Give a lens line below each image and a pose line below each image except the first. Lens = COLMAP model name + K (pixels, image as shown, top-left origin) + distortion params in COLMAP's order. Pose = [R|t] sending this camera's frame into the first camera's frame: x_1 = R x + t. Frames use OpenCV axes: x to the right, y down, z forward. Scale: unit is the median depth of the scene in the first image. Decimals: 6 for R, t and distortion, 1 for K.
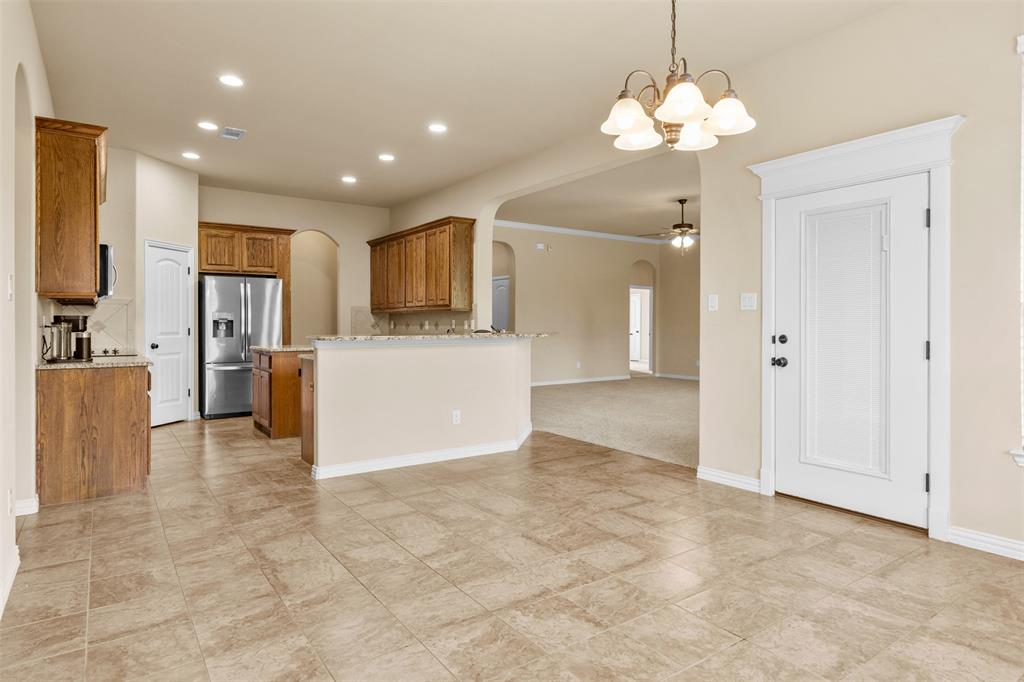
lens RADIAL K [[580.9, 0, 508.5], [0, 580.9, 327.0], [0, 0, 1]] dist [0.006198, -0.001486]
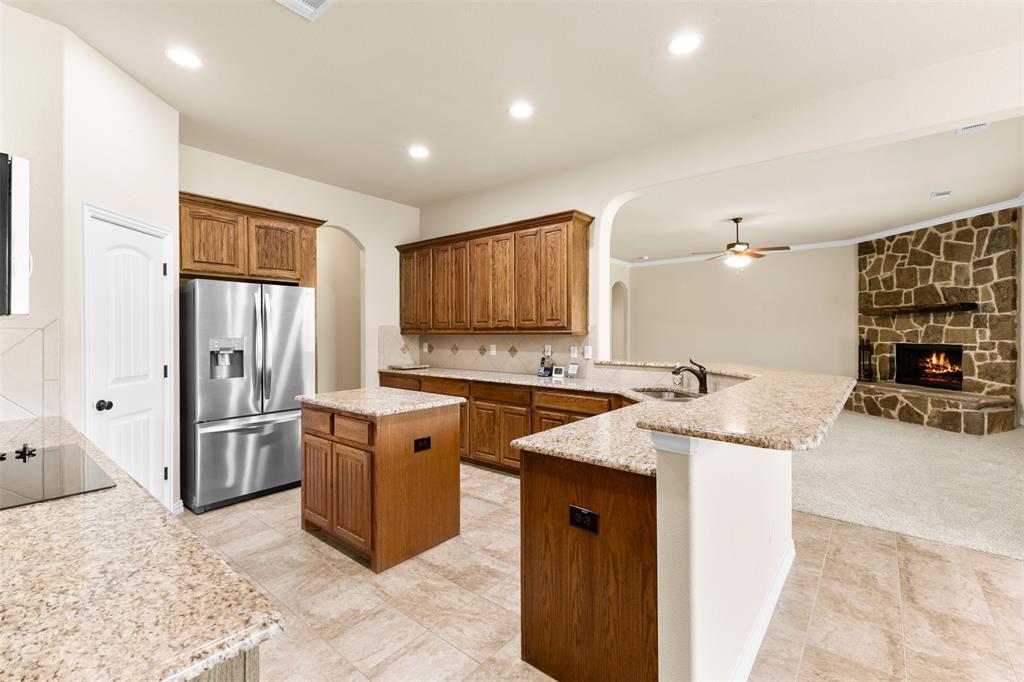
lens RADIAL K [[444.2, 0, 513.1], [0, 444.2, 332.9], [0, 0, 1]] dist [0.011037, -0.002361]
pose [[0.962098, -0.002245, 0.272693, -0.323588], [0.003331, 0.999988, -0.003520, -0.028379], [-0.272682, 0.004295, 0.962095, 0.451020]]
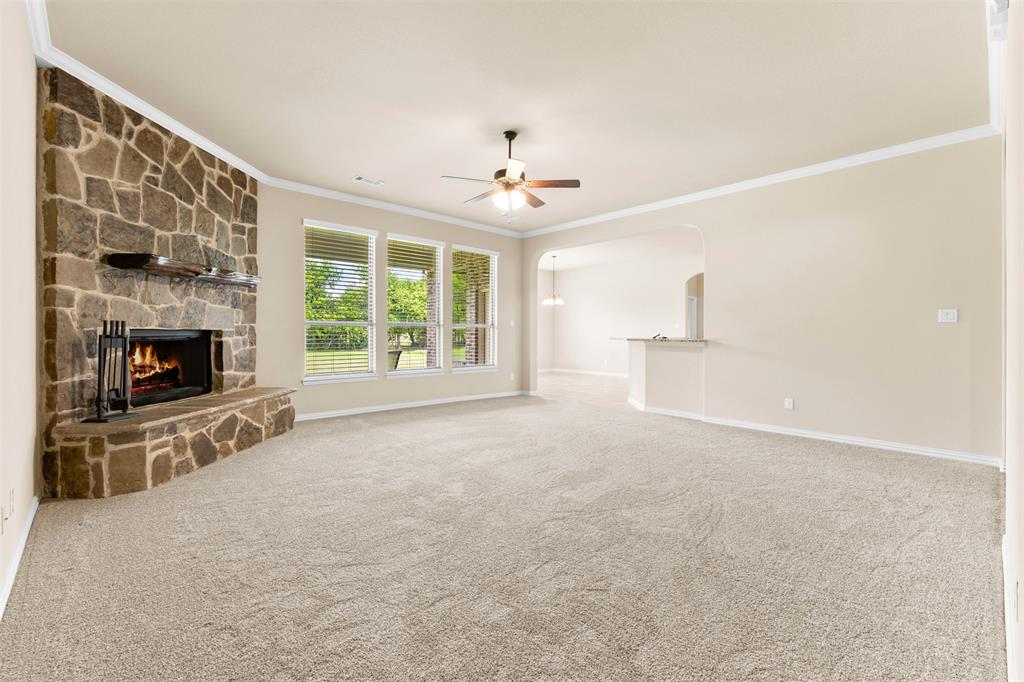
lens RADIAL K [[444.2, 0, 505.1], [0, 444.2, 334.5], [0, 0, 1]] dist [0.011037, -0.002361]
pose [[-0.992154, -0.011419, -0.124498, 0.431389], [-0.012720, 0.999872, 0.009662, -0.009916], [0.124371, 0.011170, -0.992173, 1.752378]]
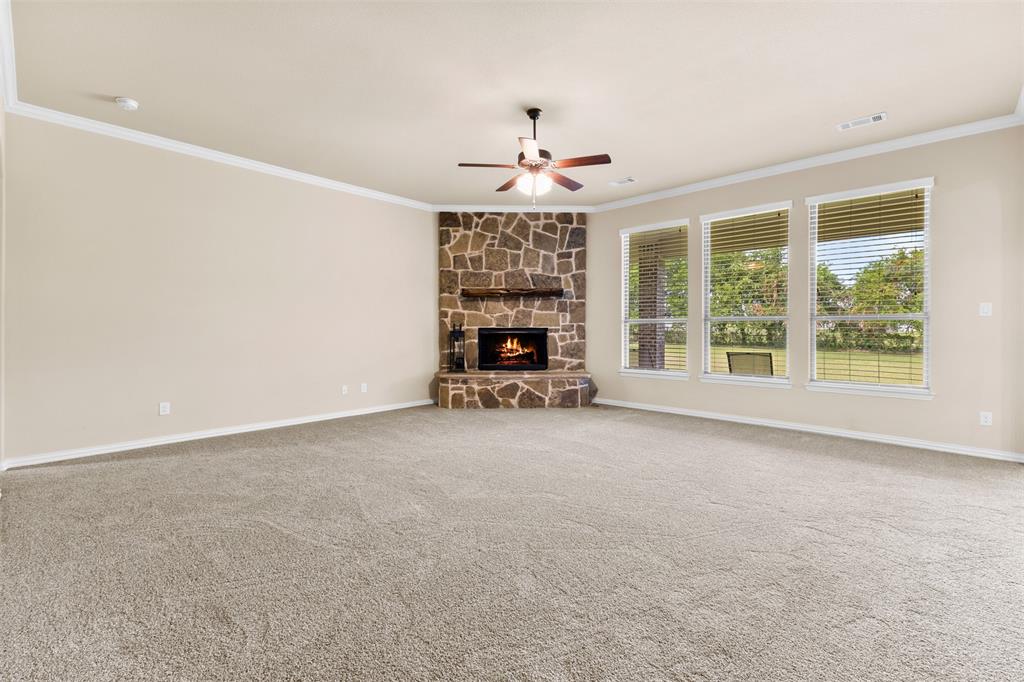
lens RADIAL K [[444.2, 0, 516.3], [0, 444.2, 331.6], [0, 0, 1]] dist [0.011037, -0.002361]
pose [[-0.203281, -0.006925, 0.979096, -0.154808], [0.003654, 0.999963, 0.007831, -0.004790], [-0.979114, 0.005169, -0.203248, 1.314065]]
